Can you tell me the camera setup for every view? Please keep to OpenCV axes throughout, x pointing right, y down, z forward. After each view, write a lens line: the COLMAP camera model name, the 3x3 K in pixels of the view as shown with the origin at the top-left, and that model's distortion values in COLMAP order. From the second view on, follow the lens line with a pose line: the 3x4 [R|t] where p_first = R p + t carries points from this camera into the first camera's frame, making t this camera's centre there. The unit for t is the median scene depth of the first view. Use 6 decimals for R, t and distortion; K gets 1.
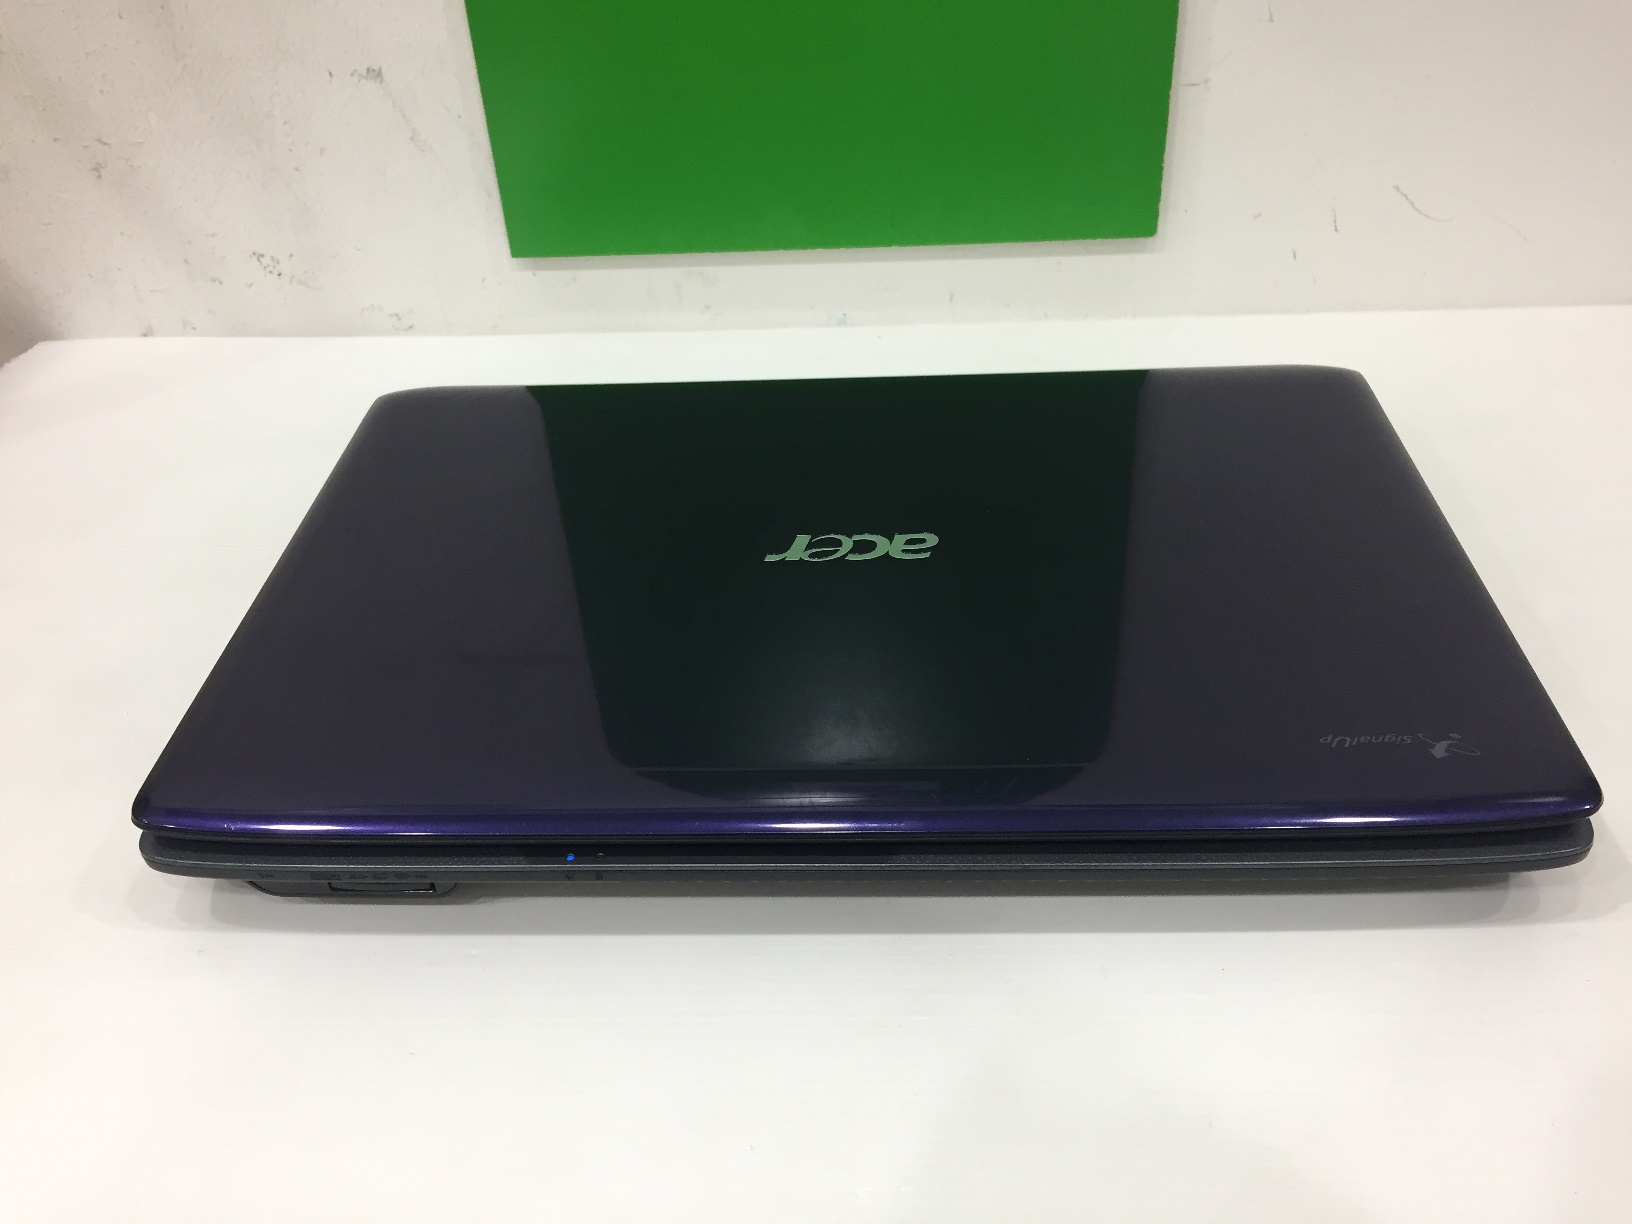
lens RADIAL K [[1417.2, 0, 801.7], [0, 1417.2, 611.9], [0, 0, 1]] dist [0.089464, -0.167616]
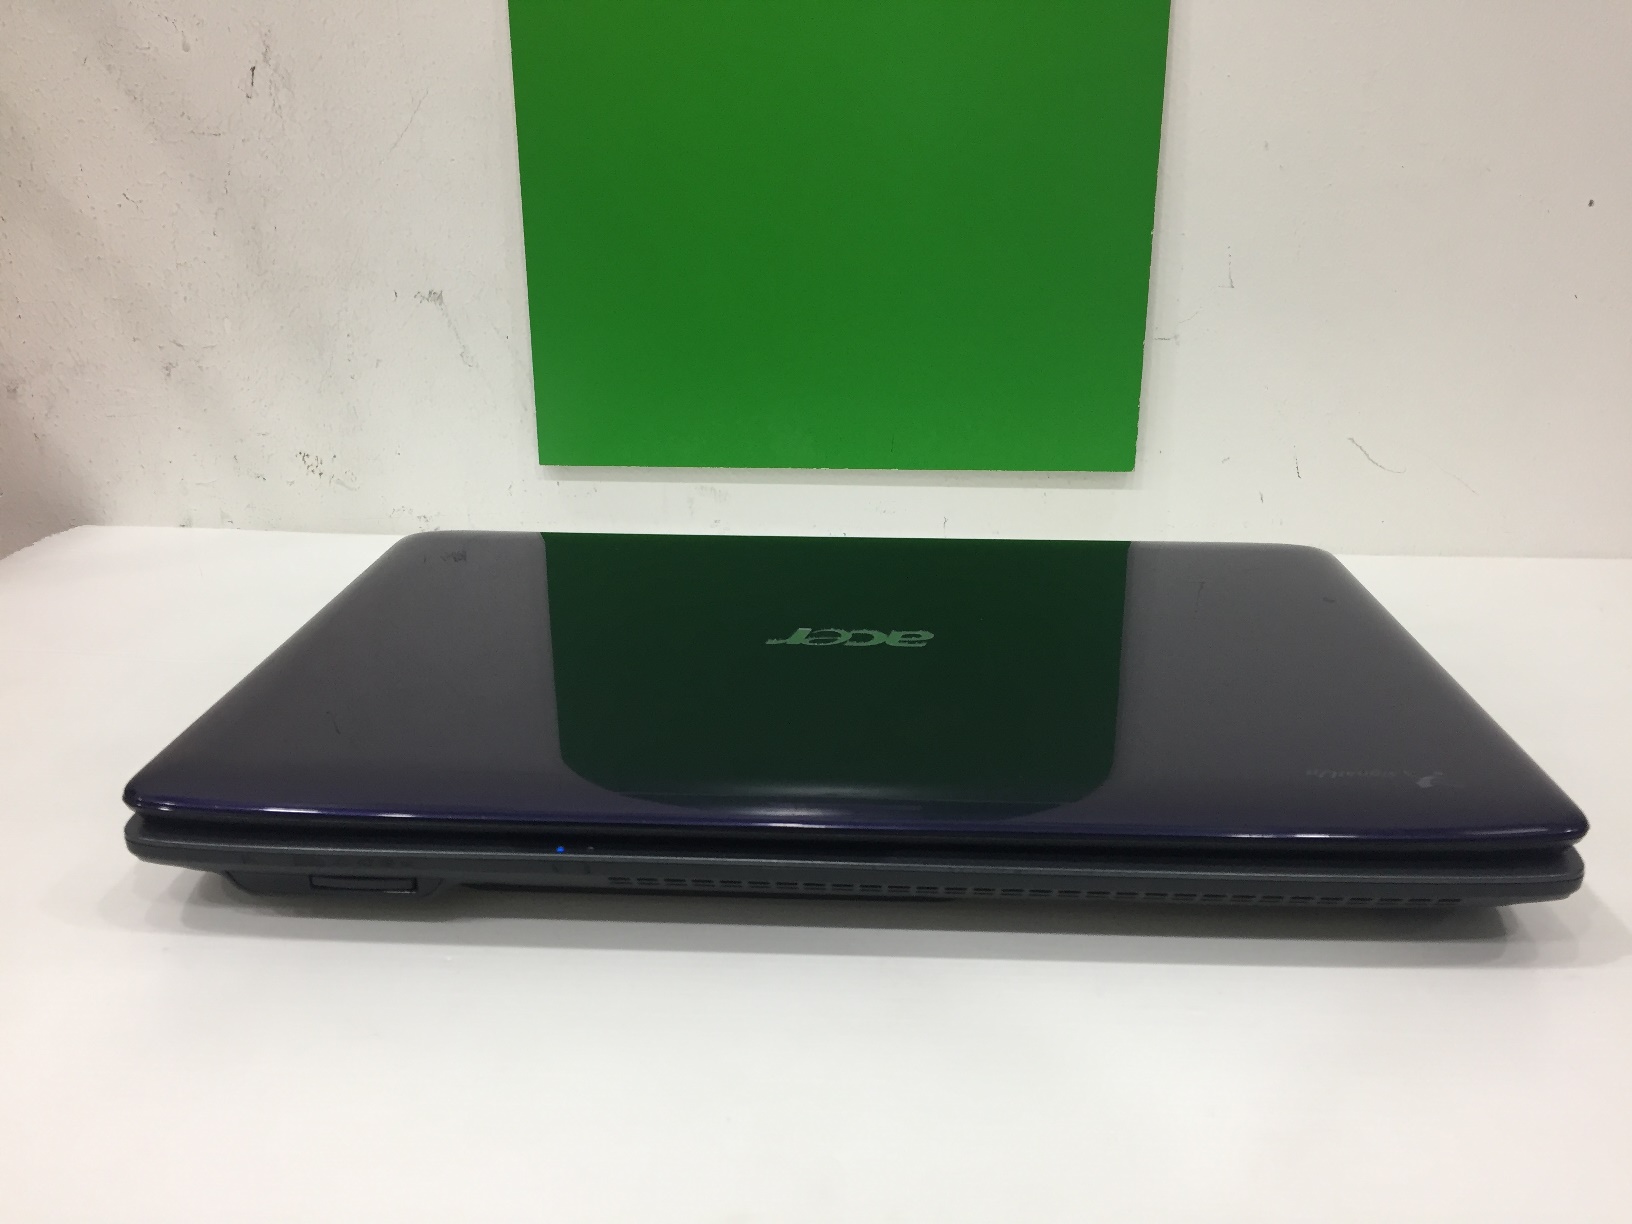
lens RADIAL K [[1417.2, 0, 801.7], [0, 1417.2, 611.9], [0, 0, 1]] dist [0.089464, -0.167616]
pose [[0.998672, 0.051316, 0.004569, -0.004300], [-0.047698, 0.954480, -0.294437, 0.171113], [-0.019471, 0.293828, 0.955660, -0.000233]]
